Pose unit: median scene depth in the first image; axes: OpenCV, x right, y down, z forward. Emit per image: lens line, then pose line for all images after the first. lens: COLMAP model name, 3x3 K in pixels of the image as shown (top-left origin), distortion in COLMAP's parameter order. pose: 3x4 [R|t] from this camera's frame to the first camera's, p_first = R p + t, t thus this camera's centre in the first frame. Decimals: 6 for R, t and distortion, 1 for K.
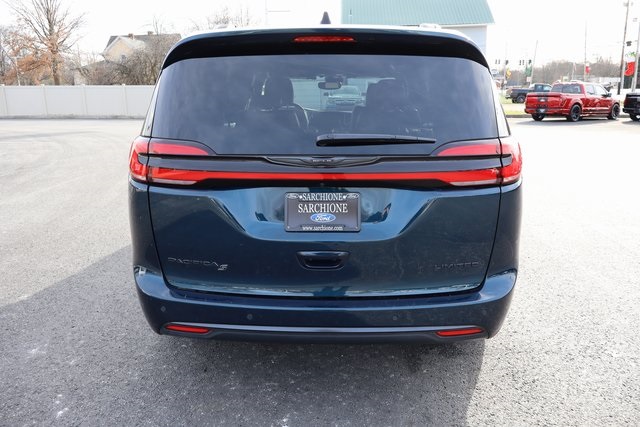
lens RADIAL K [[541.5, 0, 320.0], [0, 541.5, 214.5], [0, 0, 1]] dist [-0.009228, -0.002560]
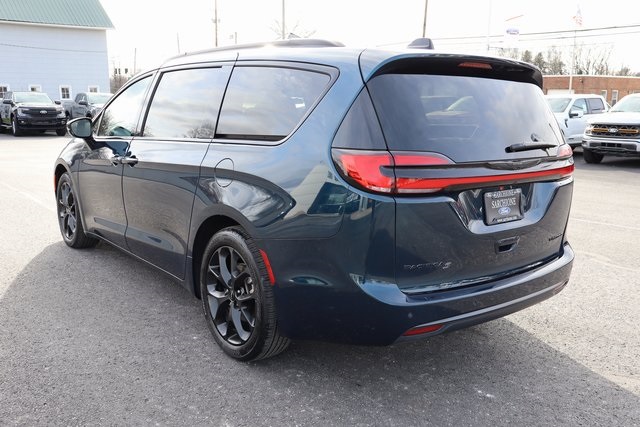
lens RADIAL K [[601.7, 0, 320.0], [0, 601.7, 212.7], [0, 0, 1]] dist [-0.005006, 0.000000]
pose [[0.755547, -0.097711, 0.647767, -1.162455], [0.124279, 0.992236, 0.004714, -0.046714], [-0.643198, 0.076943, 0.761824, 0.226809]]
